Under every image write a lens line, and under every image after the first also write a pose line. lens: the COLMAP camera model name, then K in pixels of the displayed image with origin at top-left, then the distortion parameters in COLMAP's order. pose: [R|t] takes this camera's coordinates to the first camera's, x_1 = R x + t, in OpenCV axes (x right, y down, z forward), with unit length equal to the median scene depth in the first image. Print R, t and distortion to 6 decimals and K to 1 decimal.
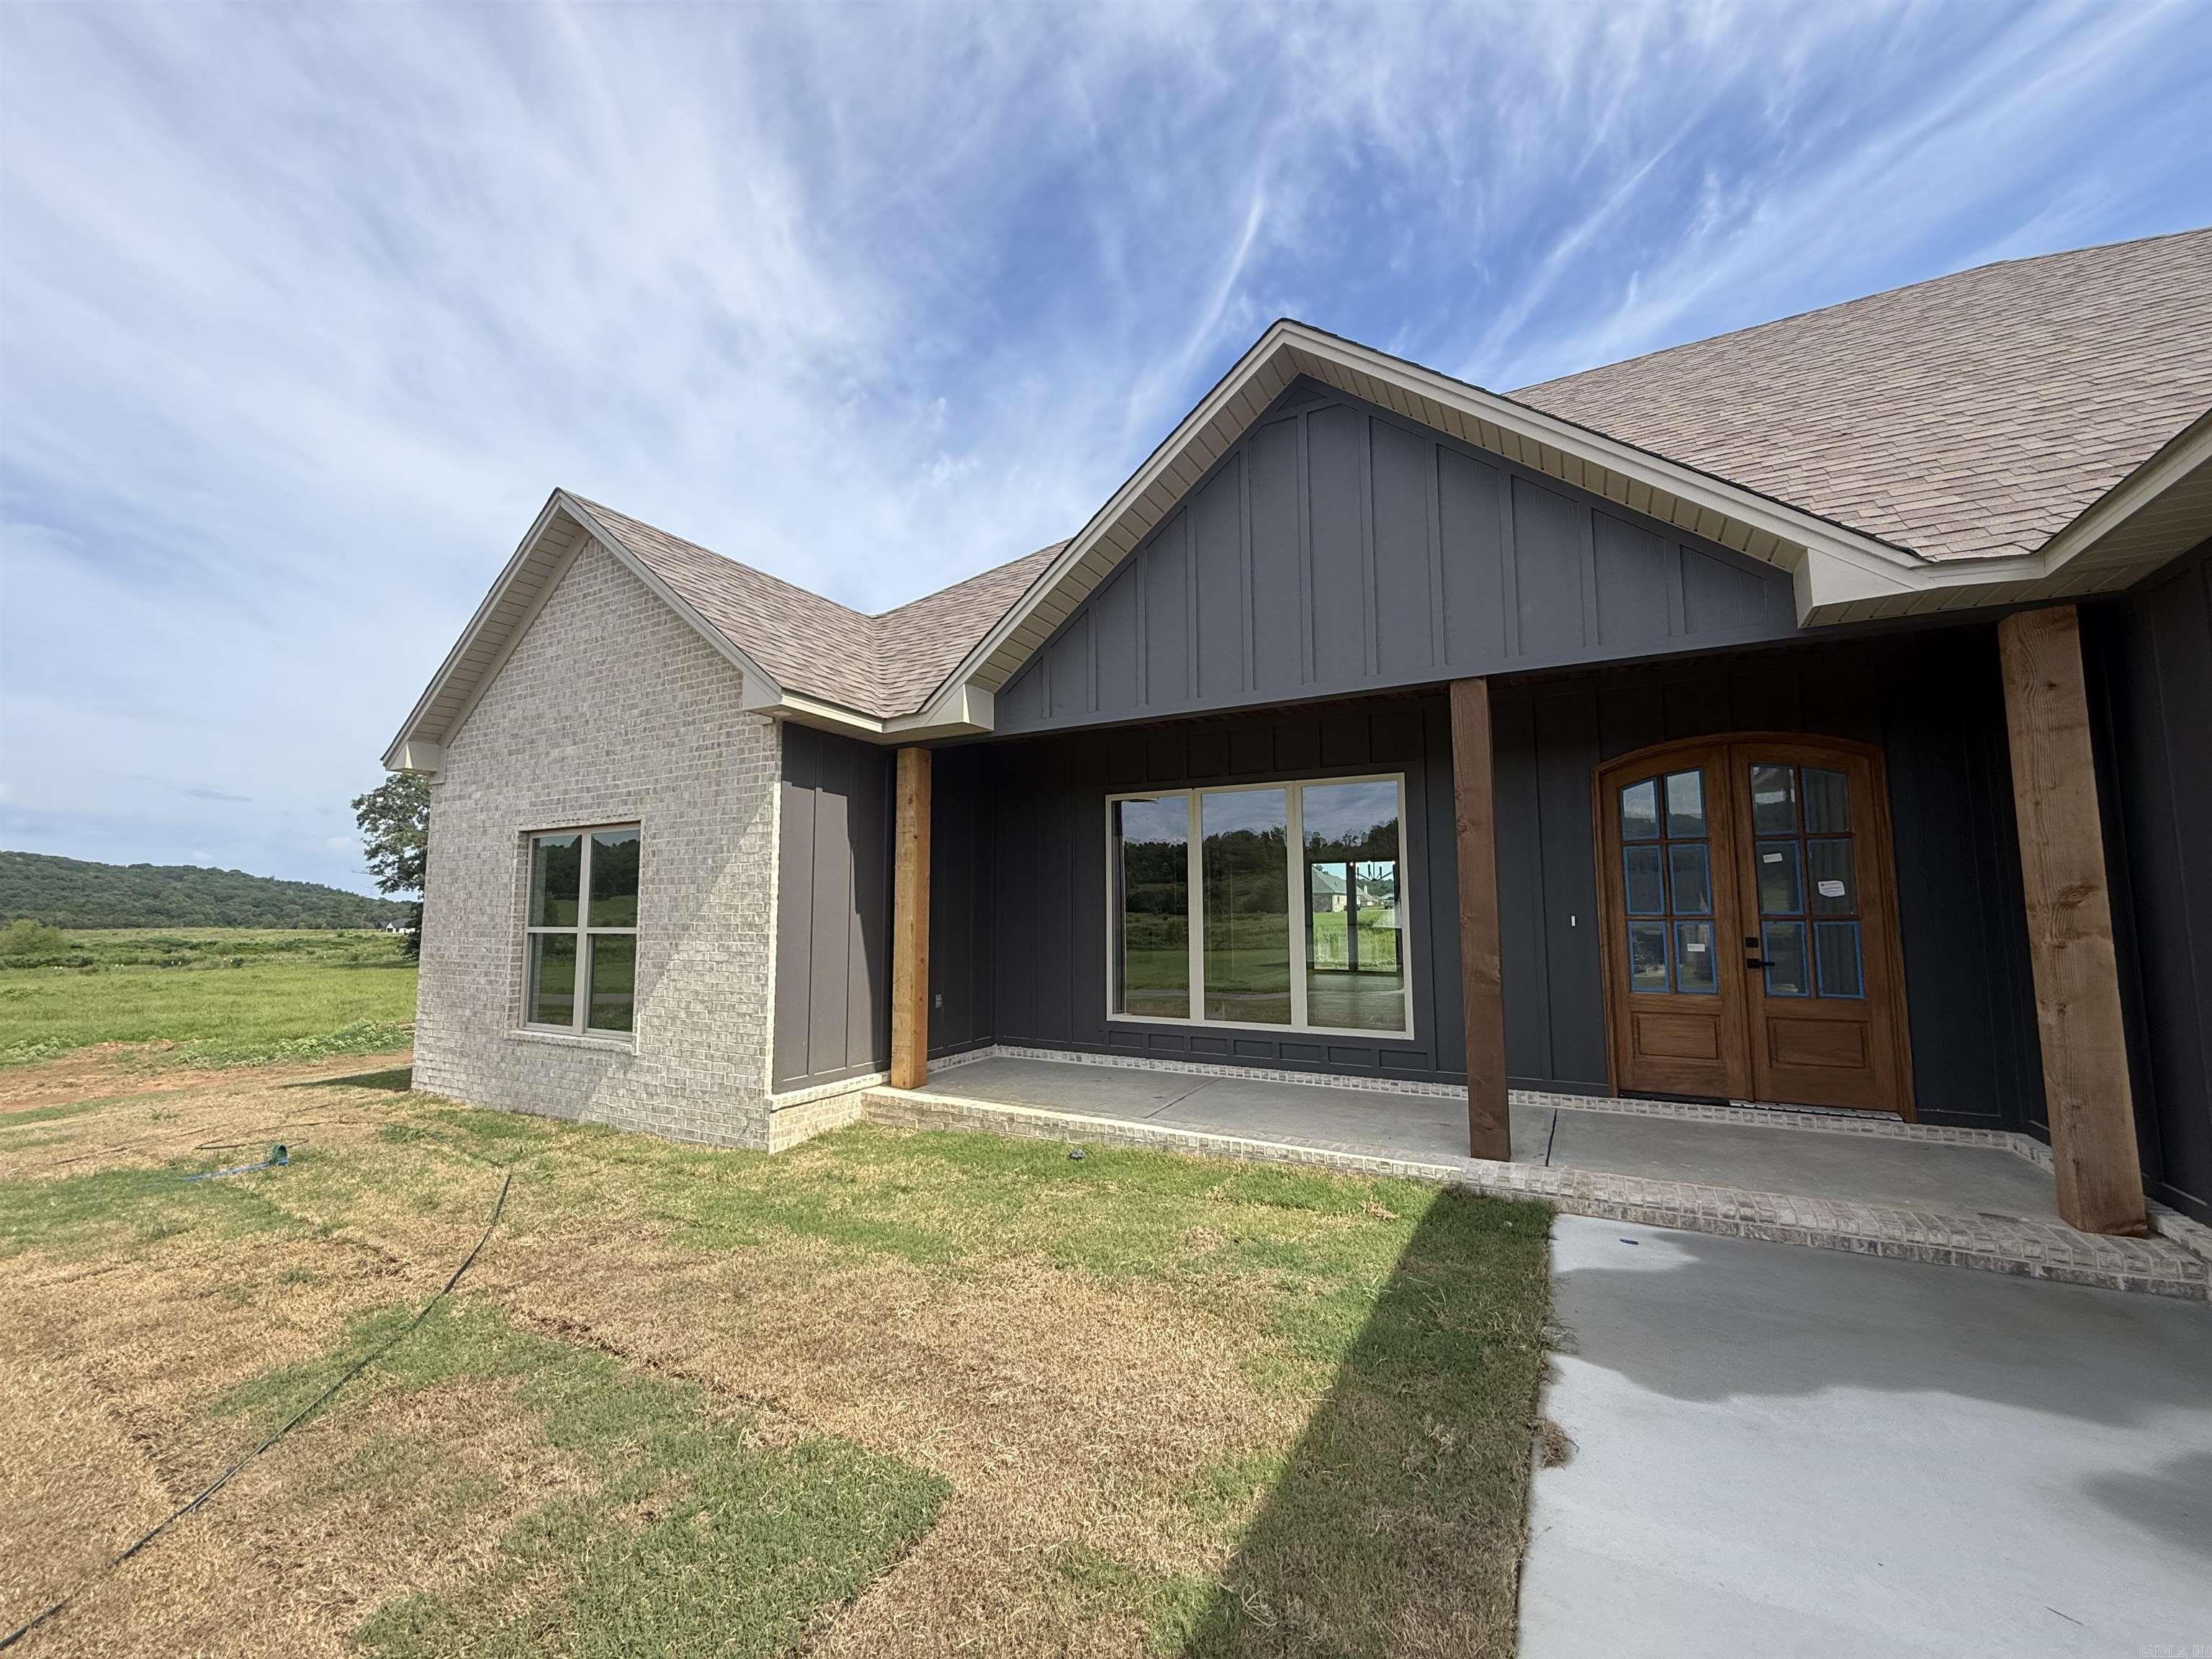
lens RADIAL K [[878.2, 0, 1097.6], [0, 878.2, 836.6], [0, 0, 1]] dist [0.003323, -0.000187]
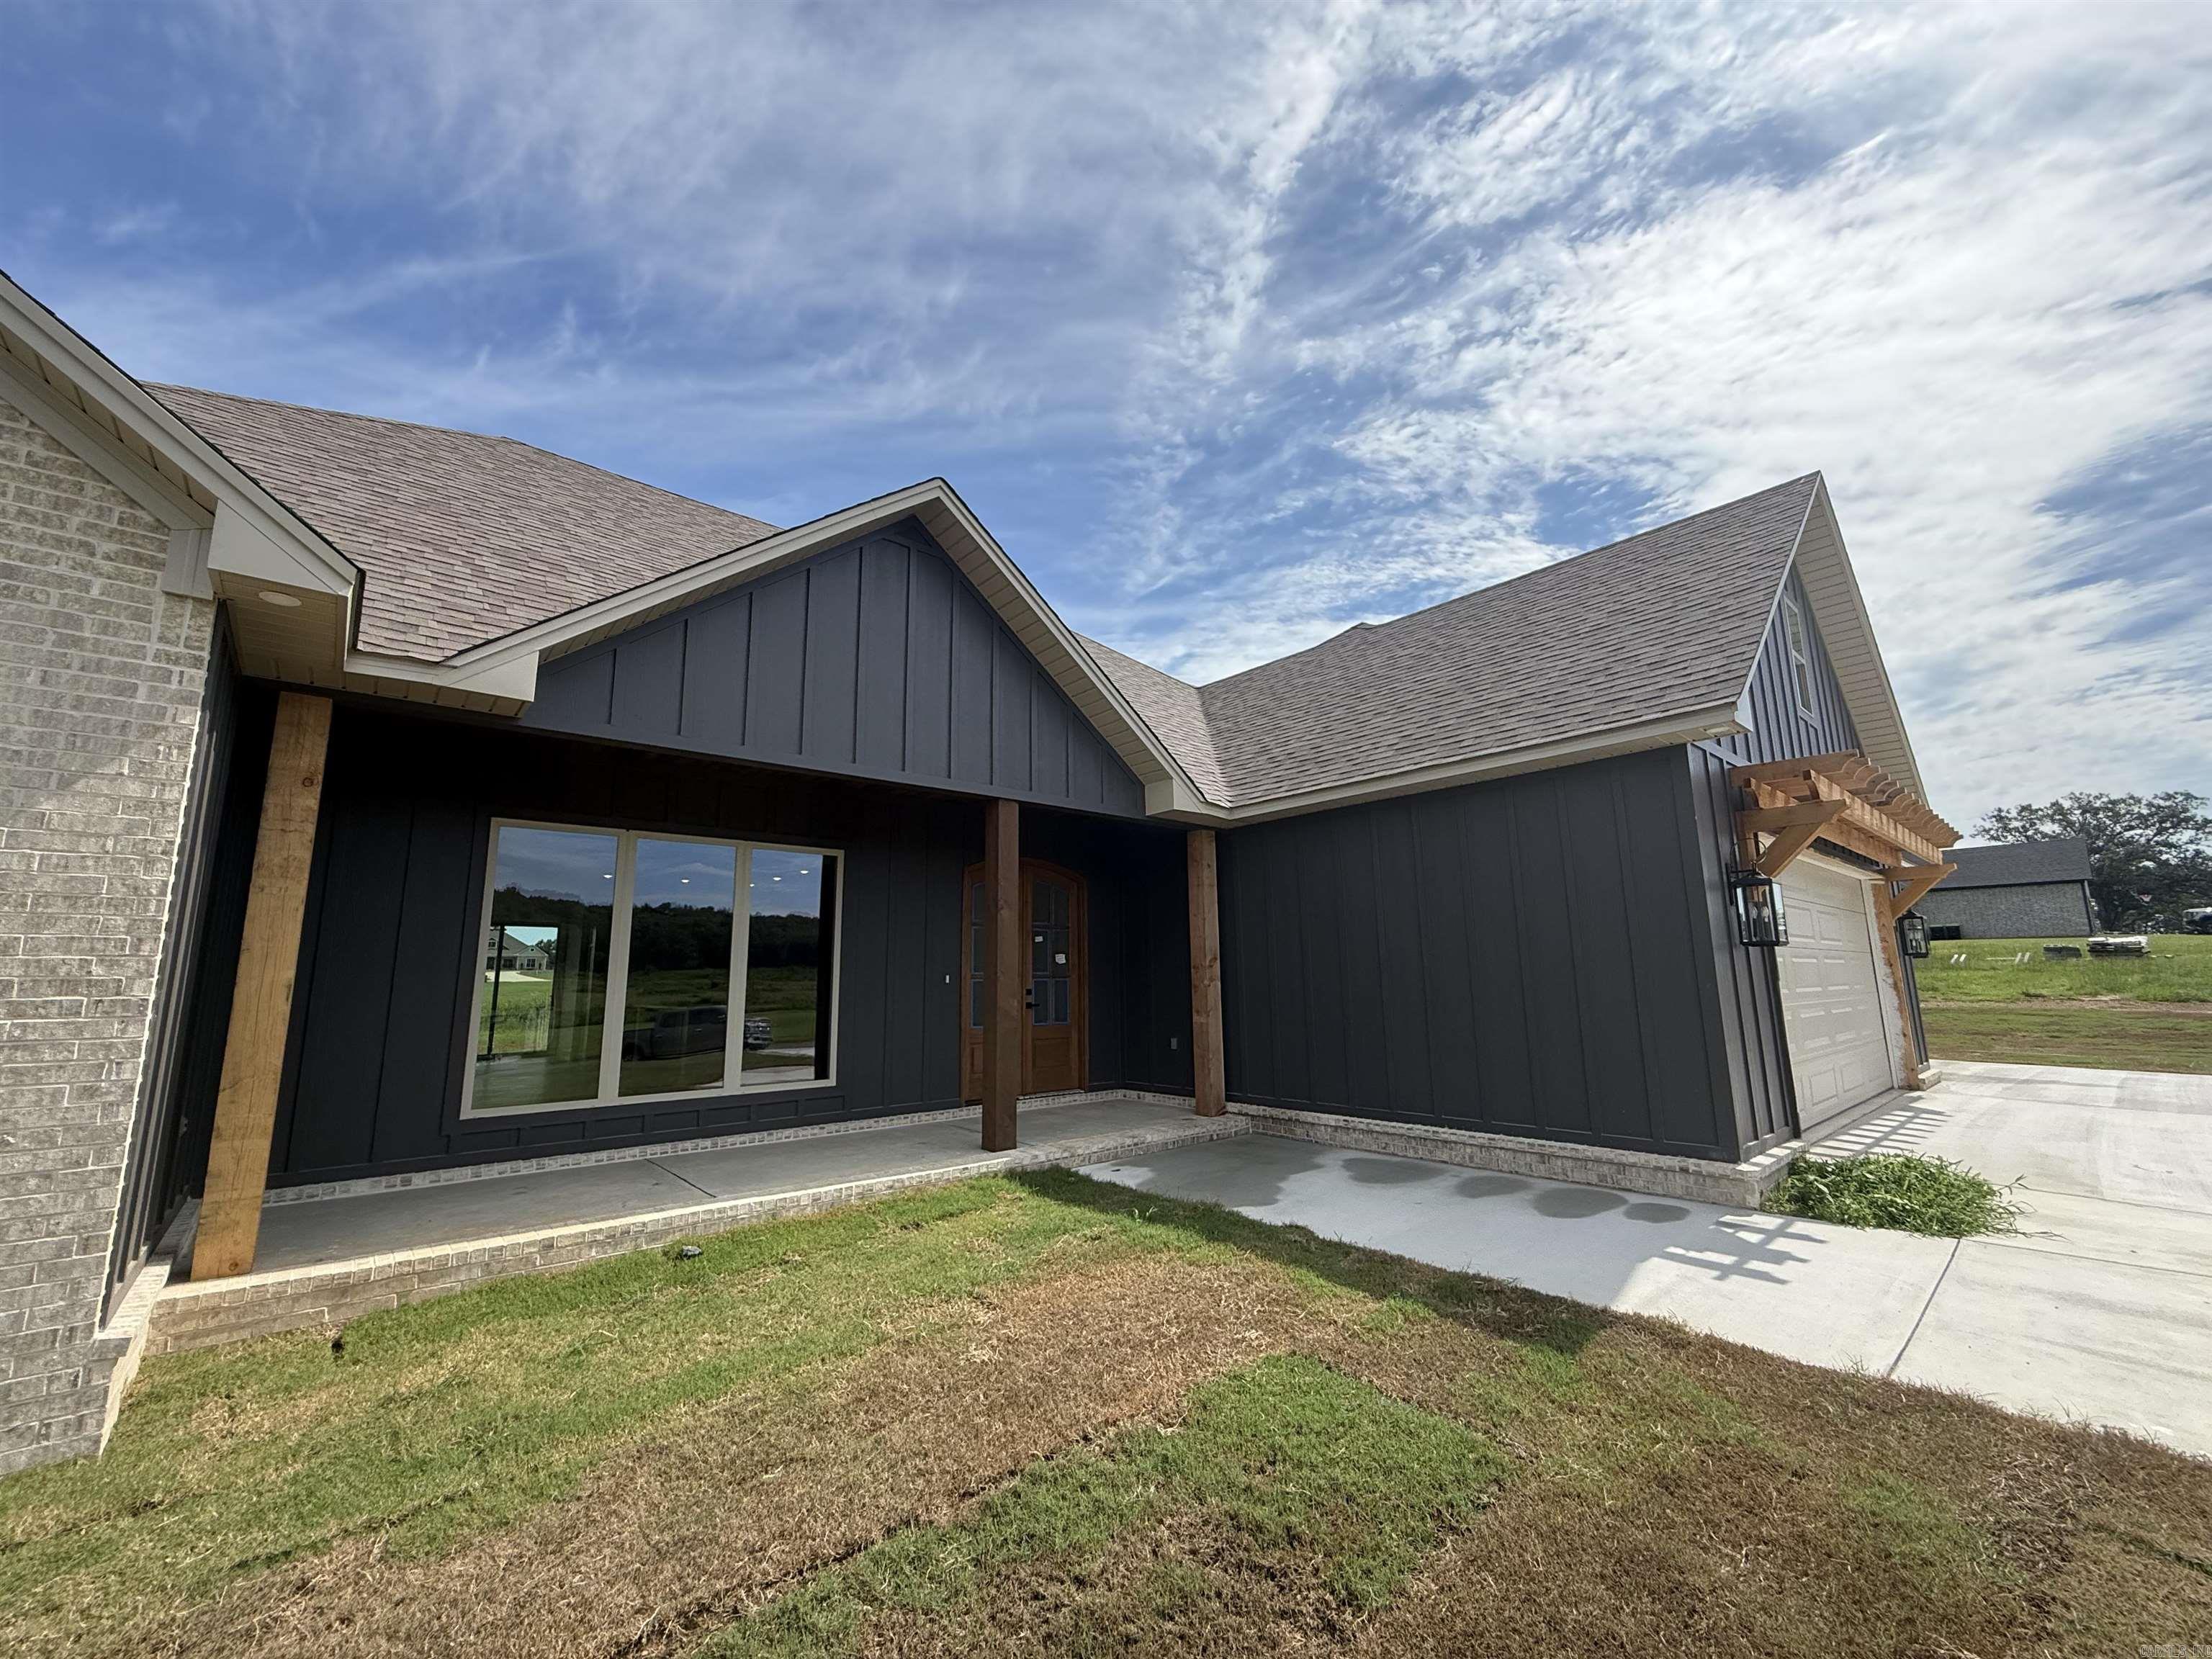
lens RADIAL K [[878.2, 0, 1097.6], [0, 878.2, 836.6], [0, 0, 1]] dist [0.003323, -0.000187]
pose [[0.348119, 0.154265, 0.924671, -0.691476], [-0.068664, 0.987914, -0.138965, 0.053175], [-0.934932, -0.015115, 0.354504, 0.317840]]
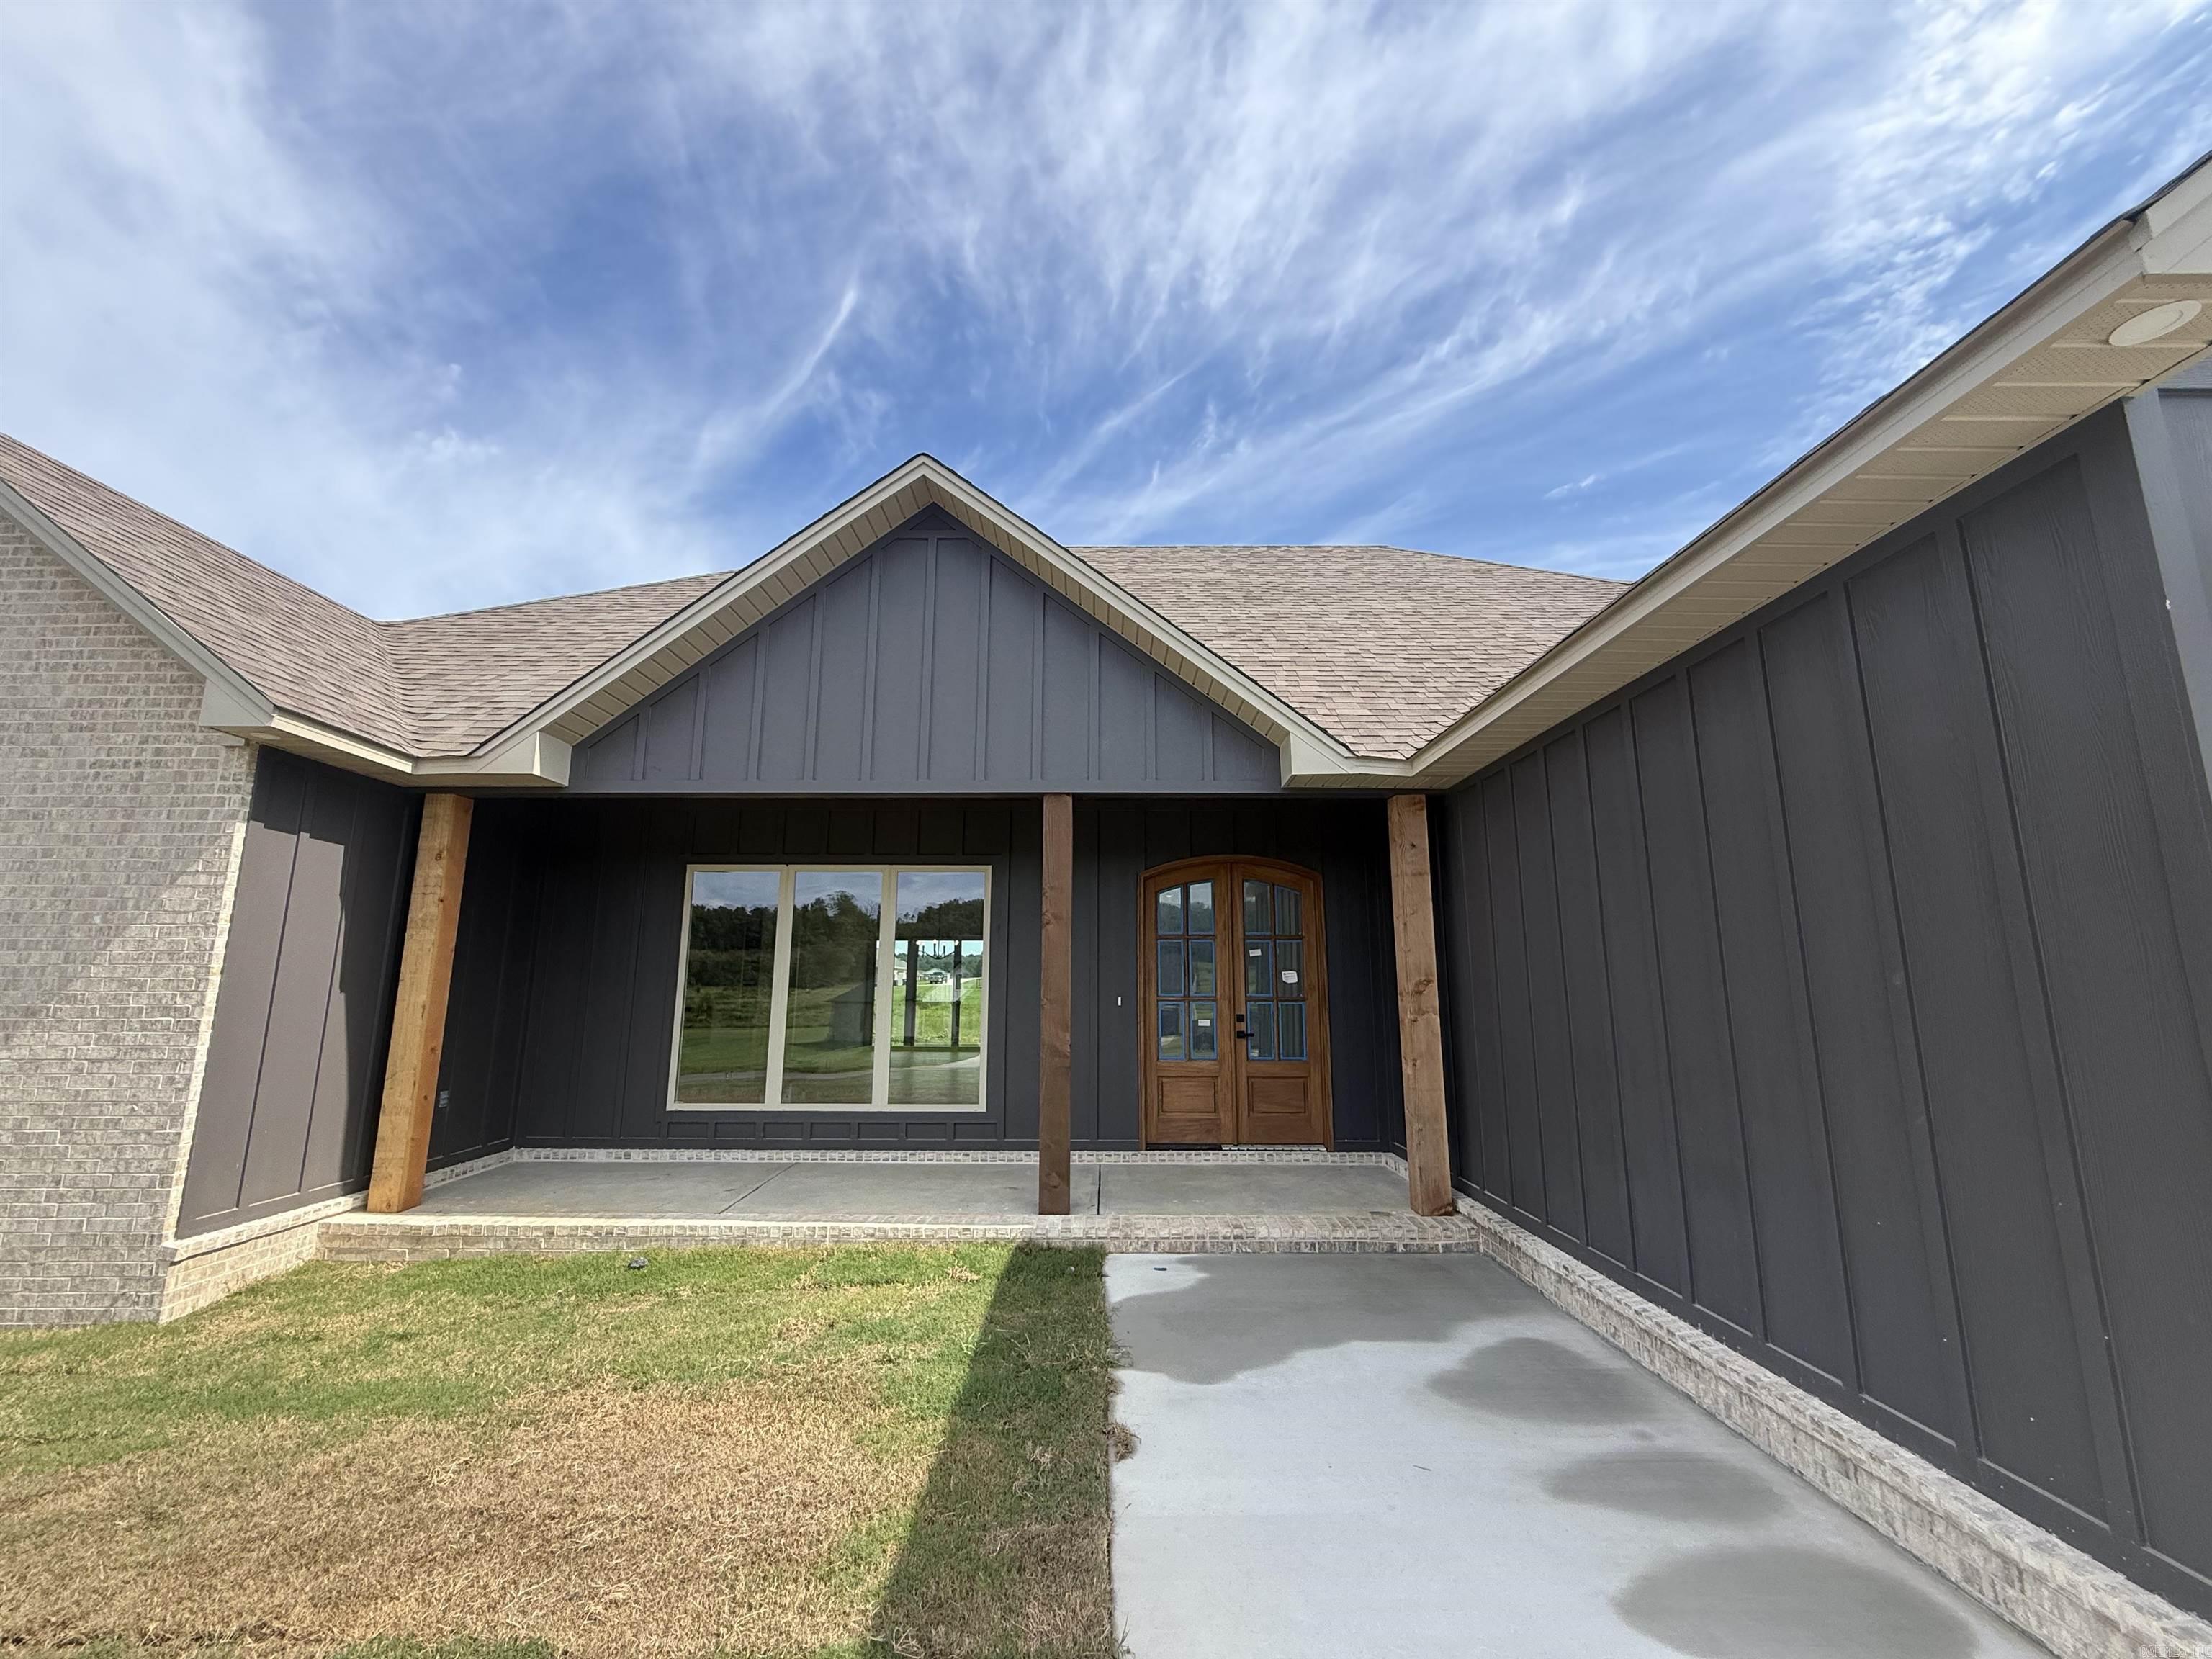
lens RADIAL K [[880.1, 0, 1092.5], [0, 880.1, 833.9], [0, 0, 1]] dist [0.004307, 0.000009]
pose [[0.878830, 0.088224, 0.468908, -0.072427], [-0.047441, 0.994044, -0.098112, -0.010581], [-0.474771, 0.063978, 0.877781, -0.045888]]
